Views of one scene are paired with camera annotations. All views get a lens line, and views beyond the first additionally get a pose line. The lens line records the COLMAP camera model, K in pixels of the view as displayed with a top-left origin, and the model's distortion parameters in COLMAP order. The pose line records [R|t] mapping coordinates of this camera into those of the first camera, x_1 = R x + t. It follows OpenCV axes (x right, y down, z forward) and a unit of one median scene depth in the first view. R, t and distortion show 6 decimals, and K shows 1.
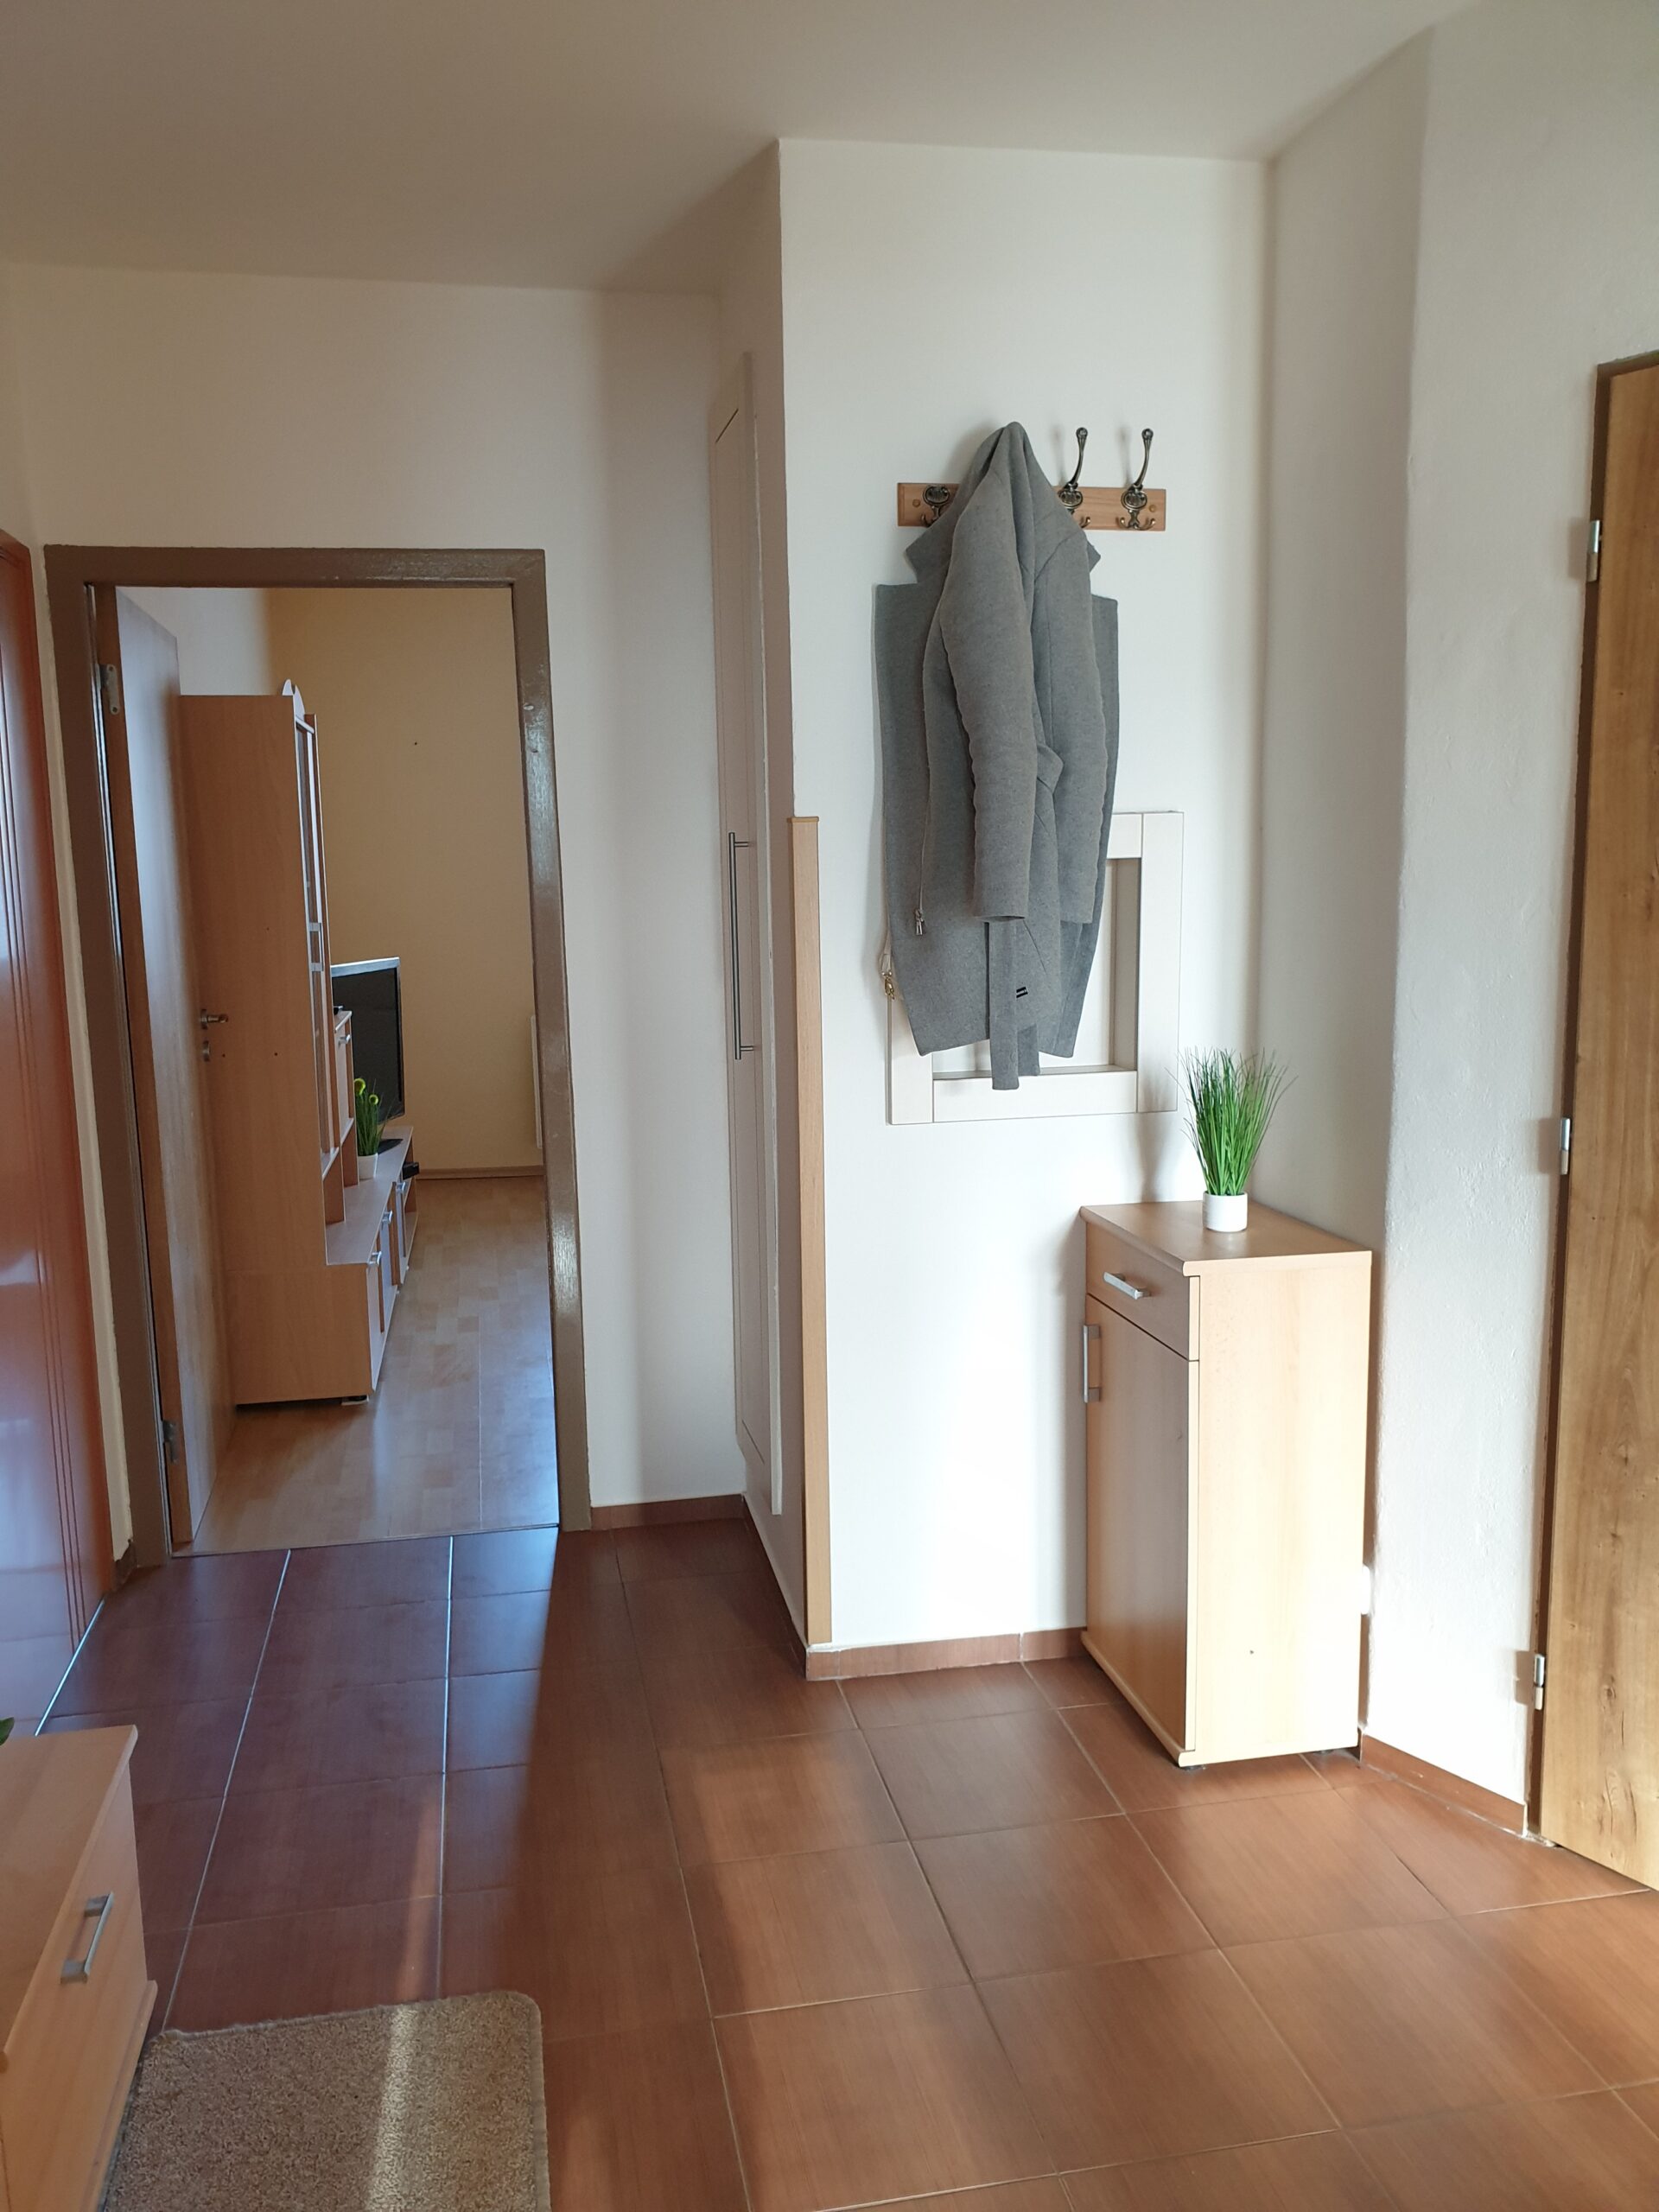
lens RADIAL K [[1687.1, 0, 829.5], [0, 1687.1, 1106.0], [0, 0, 1]] dist [0.112433, 0.000083]
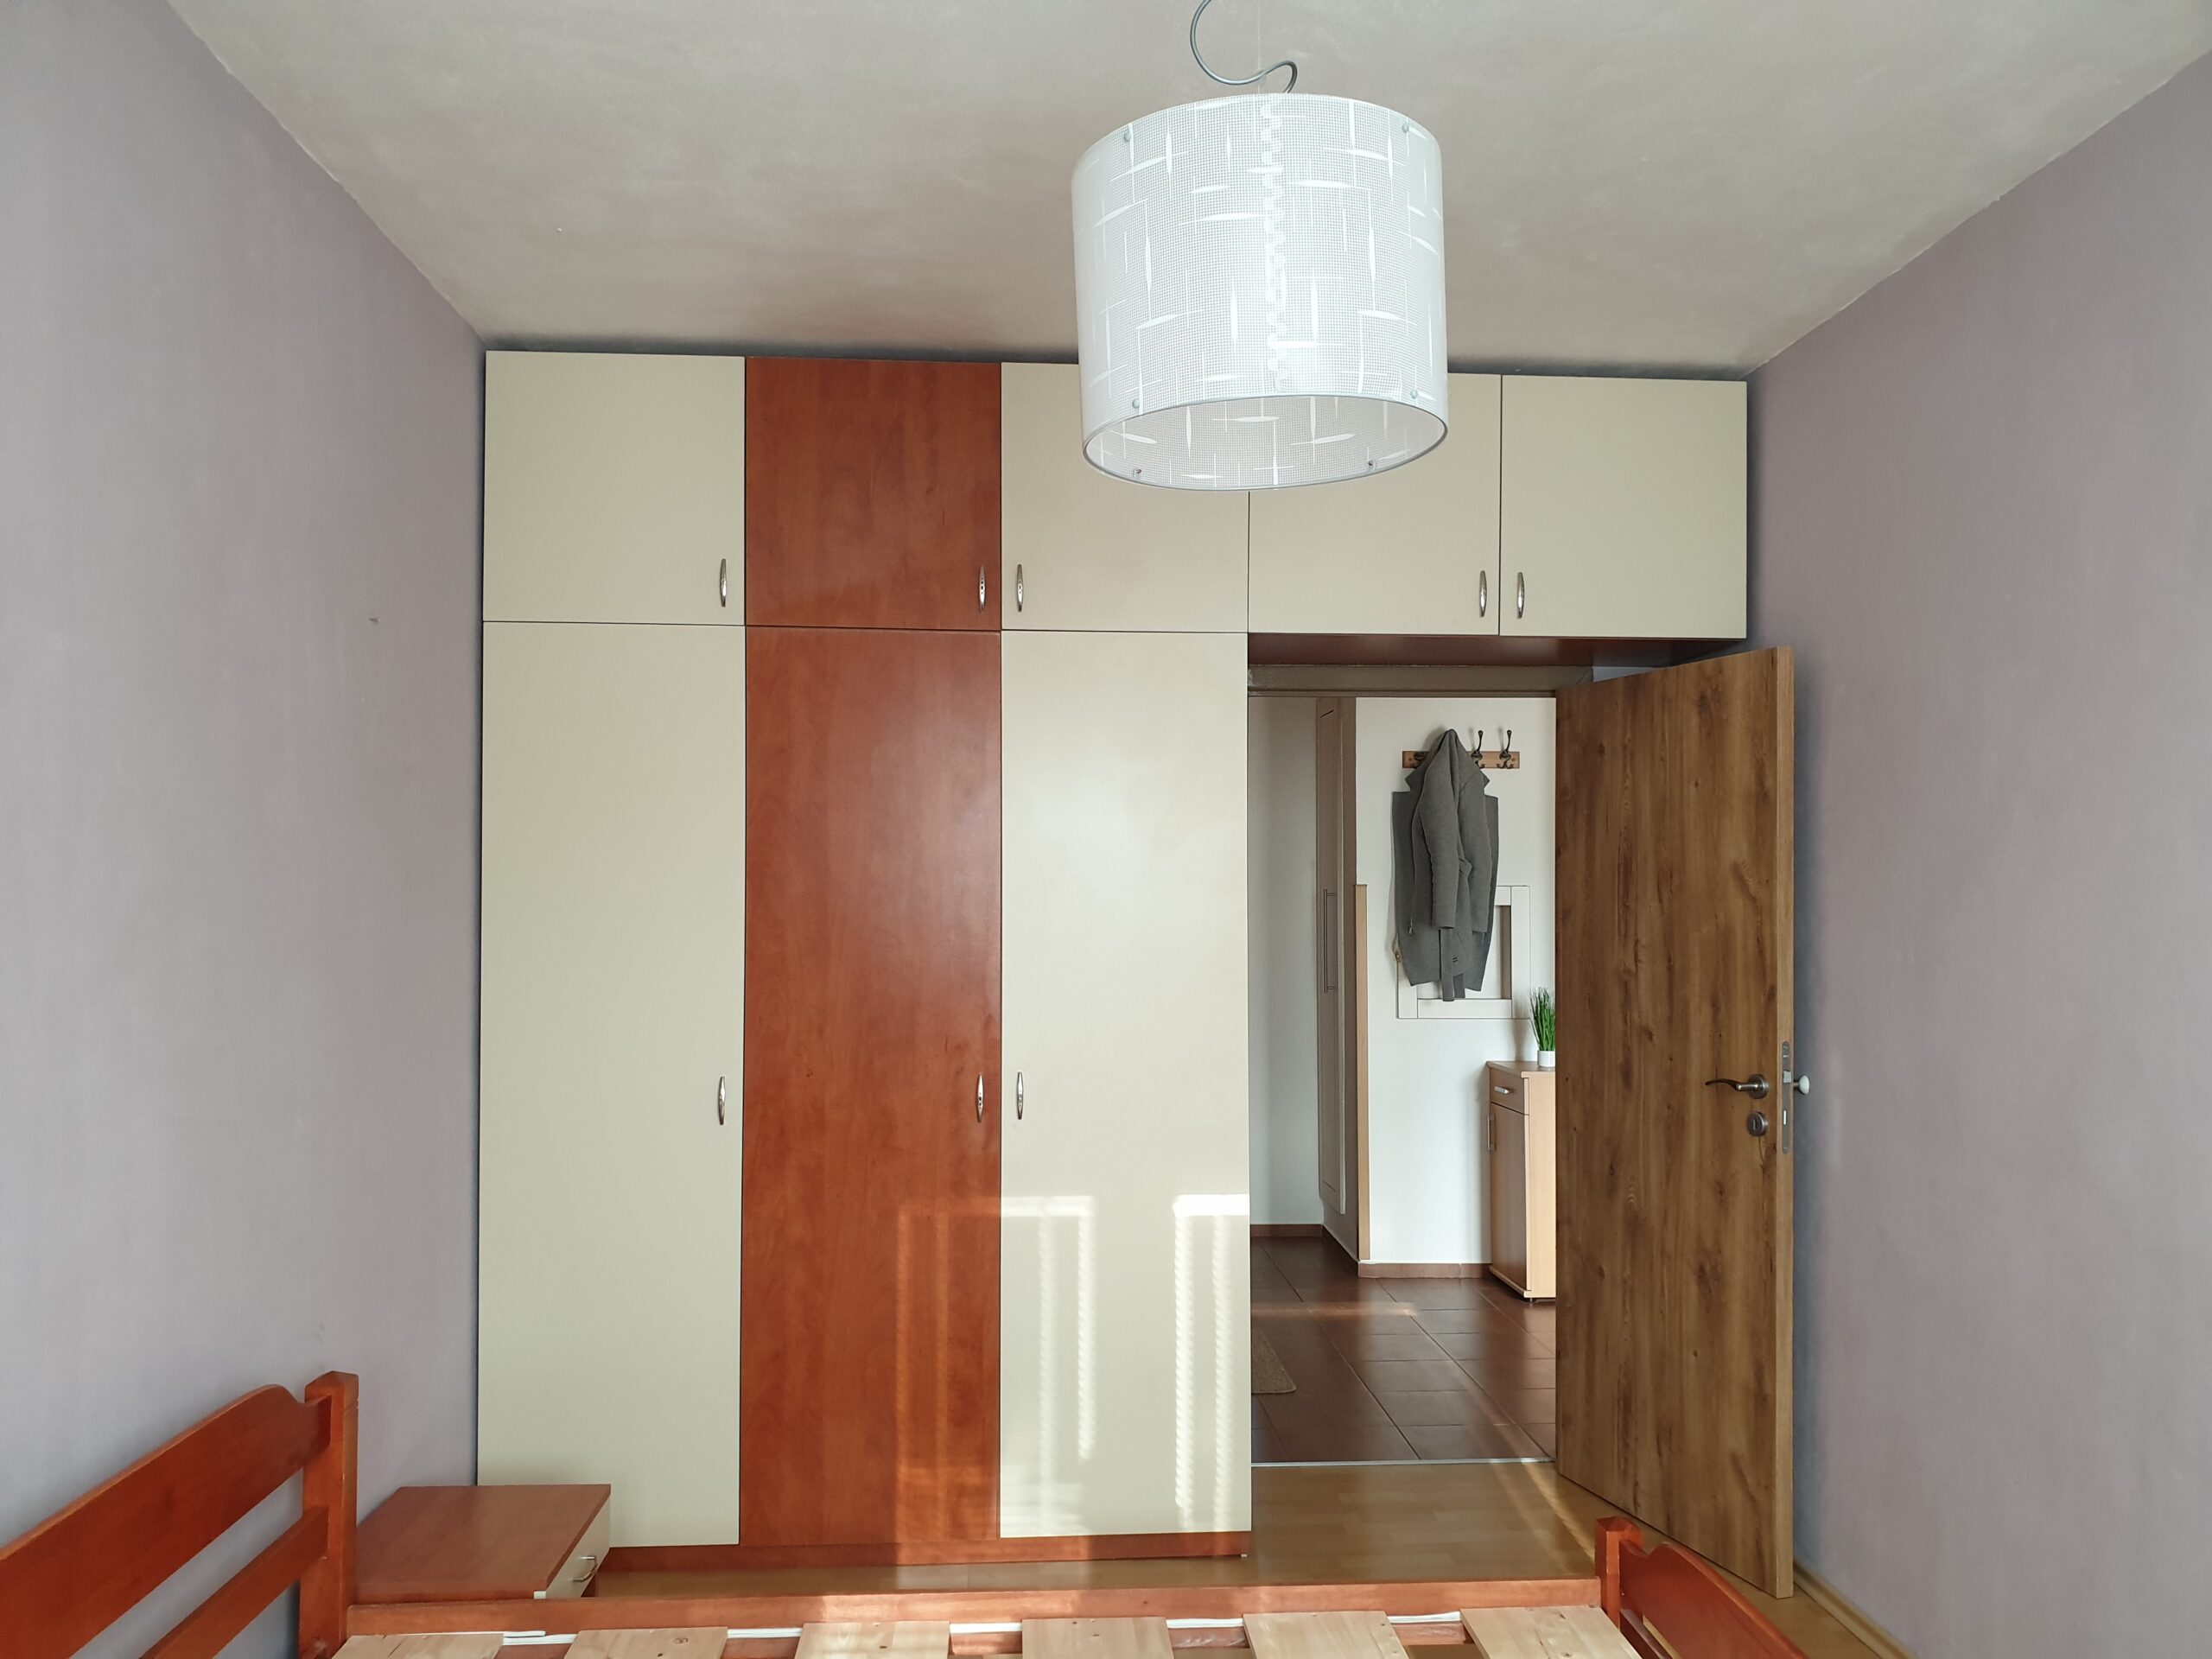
lens RADIAL K [[1687.1, 0, 1106.0], [0, 1687.1, 829.5], [0, 0, 1]] dist [0.112433, 0.000083]
pose [[0.989039, 0.013847, -0.147003, -0.021333], [-0.040714, 0.982572, -0.181371, 0.195350], [0.141930, 0.185369, 0.972365, -1.353475]]
